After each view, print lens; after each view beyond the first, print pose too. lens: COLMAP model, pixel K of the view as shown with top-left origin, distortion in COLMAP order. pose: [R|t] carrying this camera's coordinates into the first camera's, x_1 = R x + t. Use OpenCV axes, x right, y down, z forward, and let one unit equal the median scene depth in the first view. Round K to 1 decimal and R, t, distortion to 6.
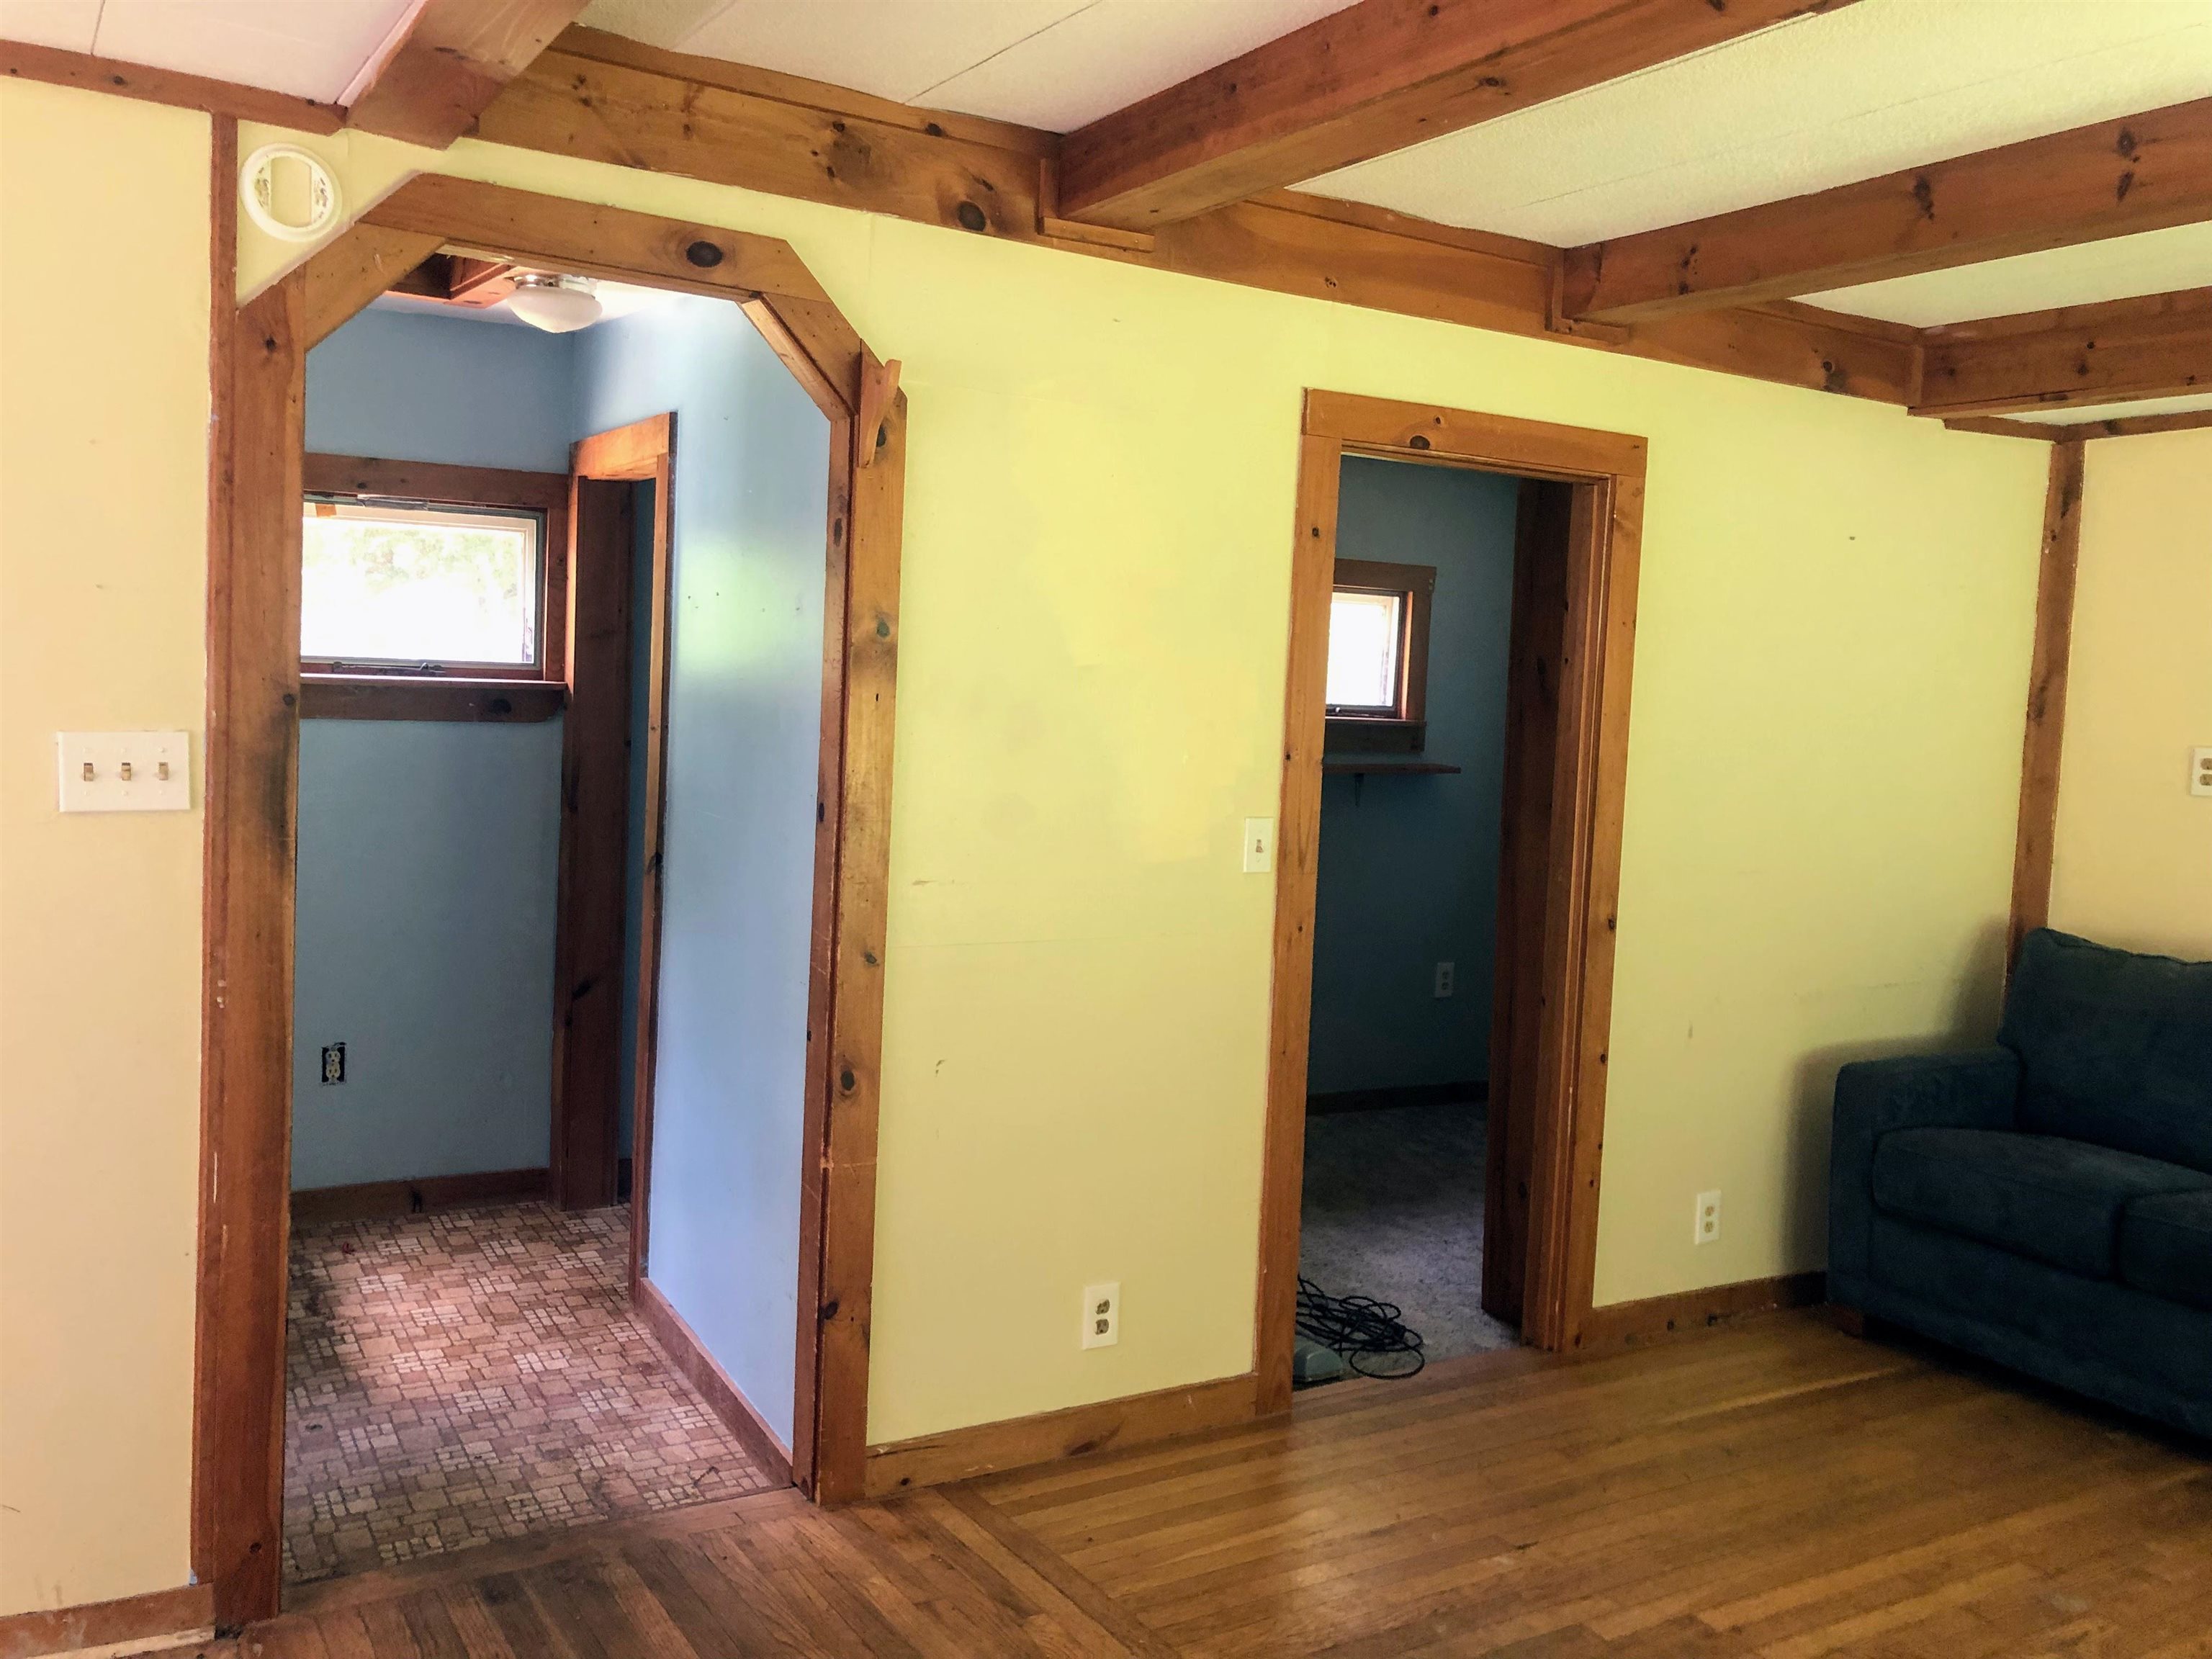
lens RADIAL K [[1846.5, 0, 1091.5], [0, 1846.5, 817.2], [0, 0, 1]] dist [0.017702, -0.008324]
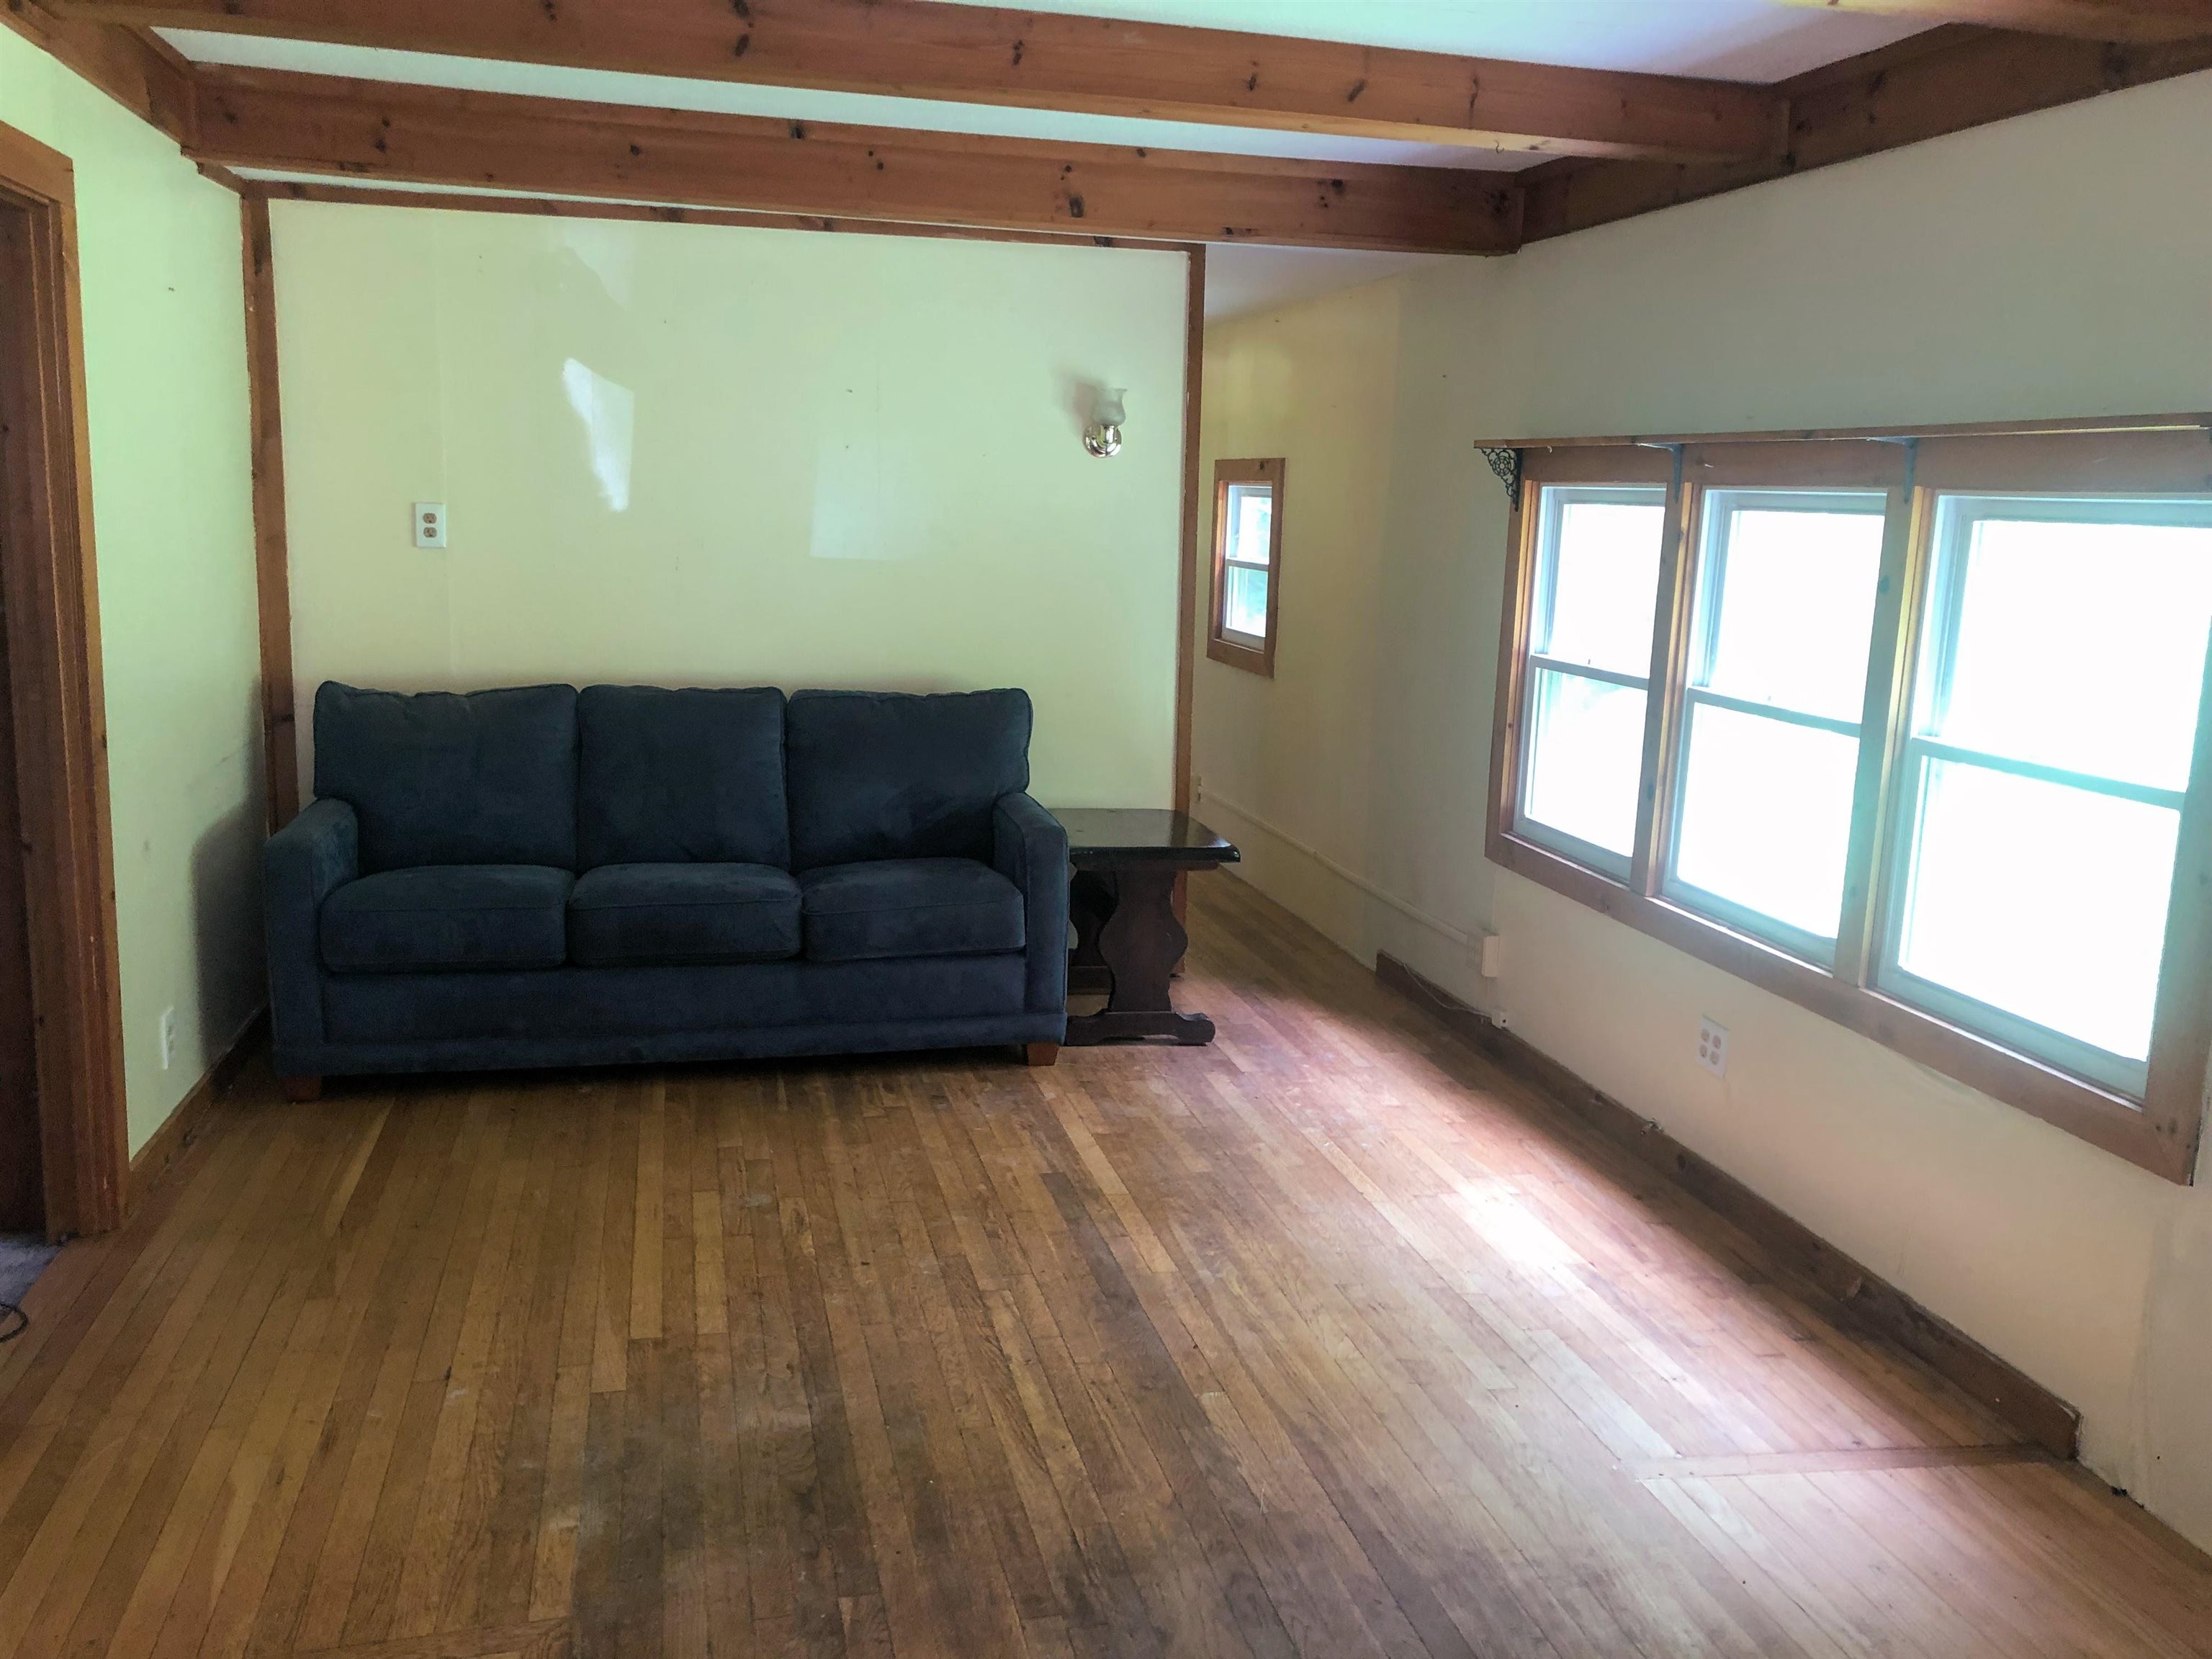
lens RADIAL K [[1846.5, 0, 1100.3], [0, 1846.5, 829.7], [0, 0, 1]] dist [0.017702, -0.008324]
pose [[0.283073, -0.203835, 0.937188, -0.443620], [0.043609, 0.978880, 0.199731, -0.058495], [-0.958106, -0.015668, 0.285984, 0.328977]]
